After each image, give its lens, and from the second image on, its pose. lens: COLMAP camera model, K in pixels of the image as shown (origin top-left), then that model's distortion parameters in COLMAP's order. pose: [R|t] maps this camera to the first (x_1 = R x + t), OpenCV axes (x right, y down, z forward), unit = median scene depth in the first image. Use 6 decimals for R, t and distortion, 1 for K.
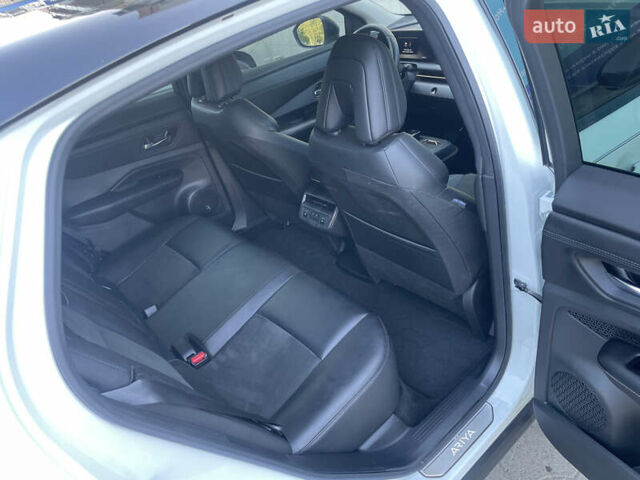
lens RADIAL K [[485.5, 0, 320.0], [0, 485.5, 240.0], [0, 0, 1]] dist [0.063171, -0.088352]
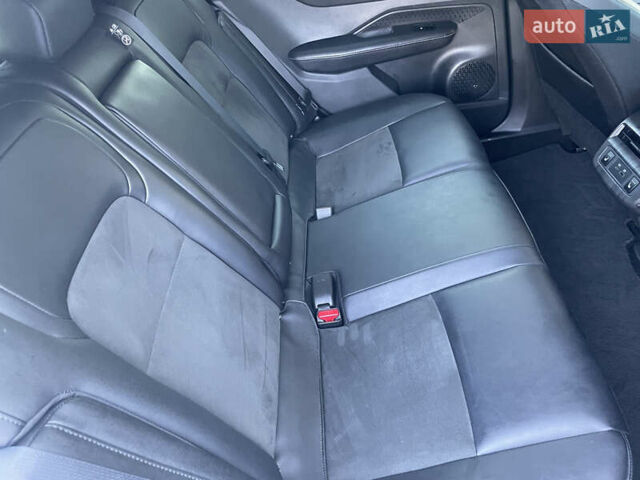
lens RADIAL K [[485.5, 0, 320.0], [0, 485.5, 240.0], [0, 0, 1]] dist [0.063171, -0.088352]
pose [[0.779718, 0.435407, -0.449956, 0.007684], [-0.285444, 0.886794, 0.363481, -0.076961], [0.557281, -0.154975, 0.815733, 0.313135]]
